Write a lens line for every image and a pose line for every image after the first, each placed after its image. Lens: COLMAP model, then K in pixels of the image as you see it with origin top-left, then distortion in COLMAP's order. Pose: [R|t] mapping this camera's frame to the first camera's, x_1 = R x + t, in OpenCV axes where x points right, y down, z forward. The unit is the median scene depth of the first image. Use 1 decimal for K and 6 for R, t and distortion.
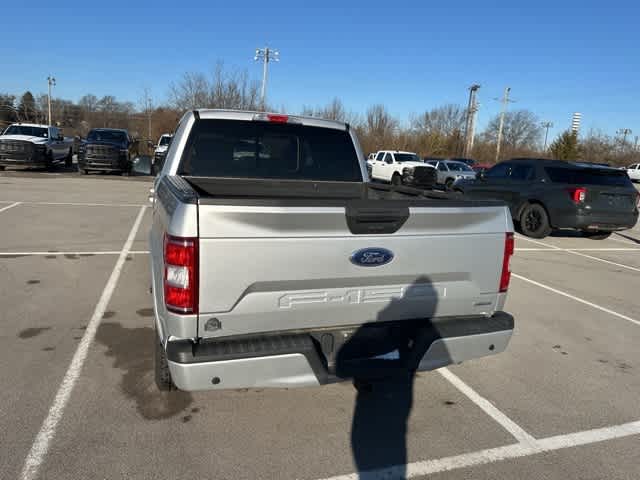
lens RADIAL K [[450.1, 0, 315.8], [0, 450.1, 240.9], [0, 0, 1]] dist [0.044829, -0.048311]
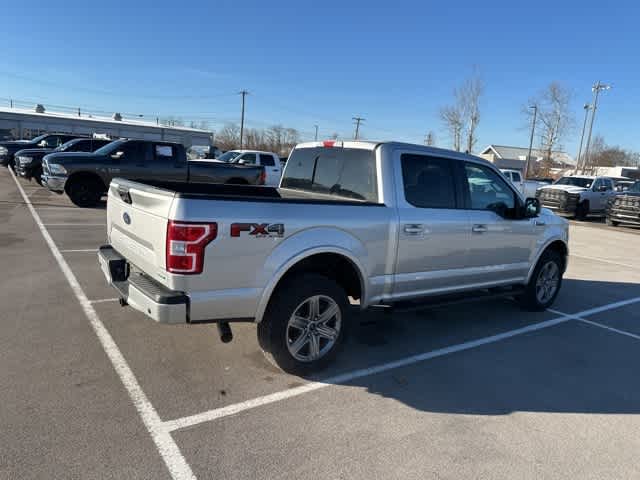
lens RADIAL K [[450.1, 0, 312.7], [0, 450.1, 236.4], [0, 0, 1]] dist [0.044829, -0.048311]
pose [[0.289357, 0.117455, -0.949988, 1.078460], [-0.244000, 0.968710, 0.045450, -0.077618], [0.925601, 0.218645, 0.308962, 0.646843]]
